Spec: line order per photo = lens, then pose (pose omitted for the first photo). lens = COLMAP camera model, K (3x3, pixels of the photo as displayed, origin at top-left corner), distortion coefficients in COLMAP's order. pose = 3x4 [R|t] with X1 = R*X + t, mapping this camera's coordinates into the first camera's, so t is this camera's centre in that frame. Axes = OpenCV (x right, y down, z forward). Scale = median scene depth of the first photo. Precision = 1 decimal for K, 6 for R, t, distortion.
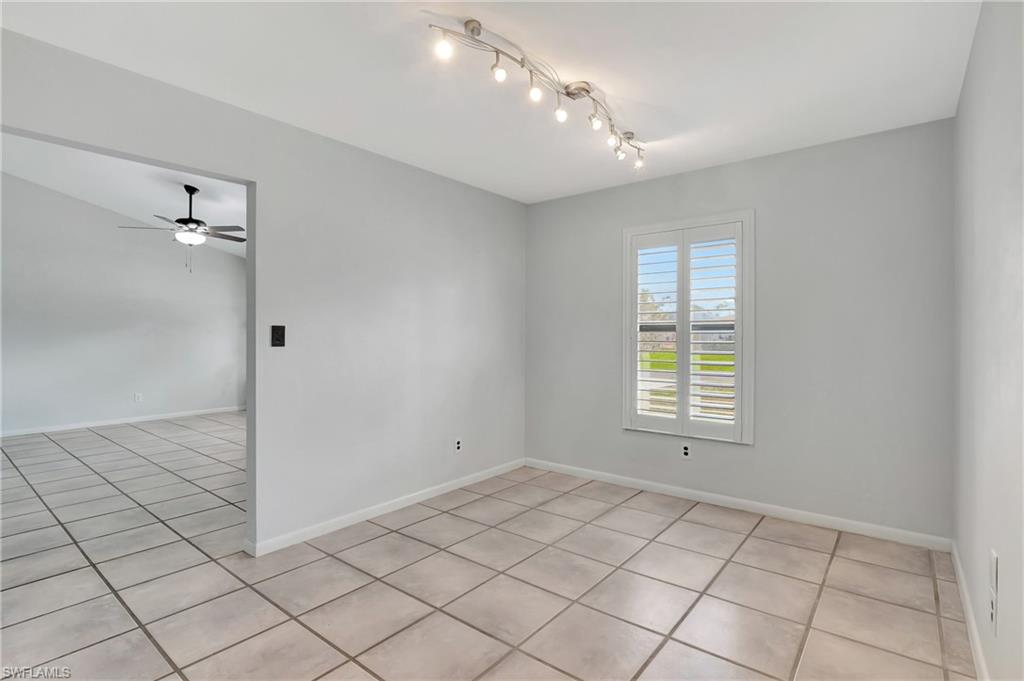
lens RADIAL K [[494.4, 0, 525.8], [0, 494.4, 337.7], [0, 0, 1]] dist [-0.006098, -0.004527]
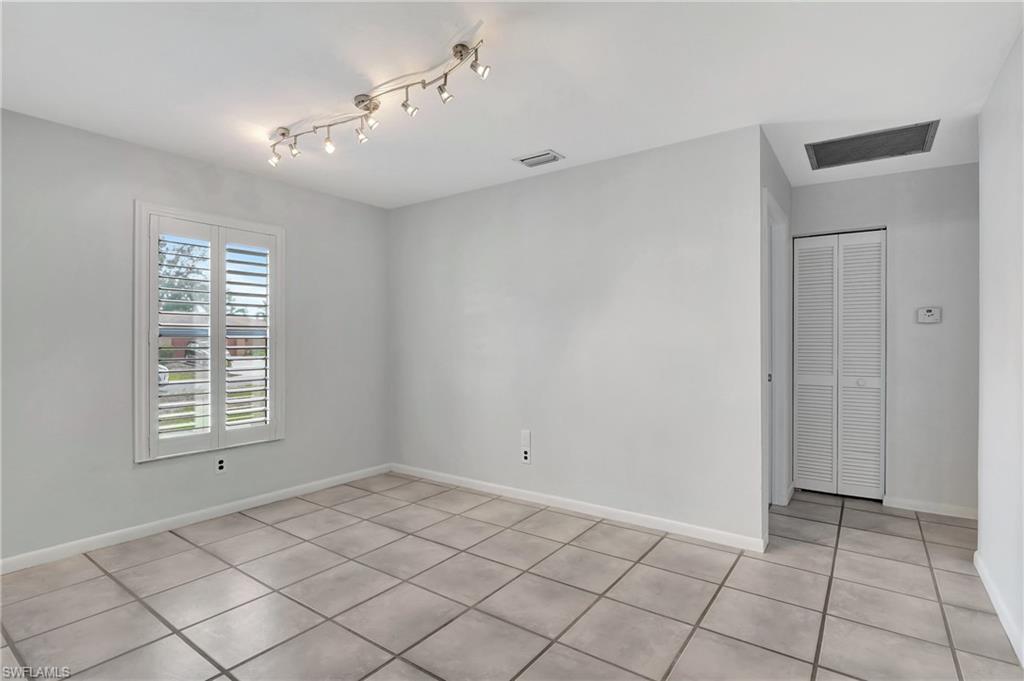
lens RADIAL K [[494.4, 0, 511.2], [0, 494.4, 361.6], [0, 0, 1]] dist [-0.006098, -0.004527]
pose [[-0.057852, -0.040109, 0.997519, -0.704067], [-0.009291, 0.999171, 0.039636, -0.007640], [-0.998282, -0.006975, -0.058176, 0.574417]]
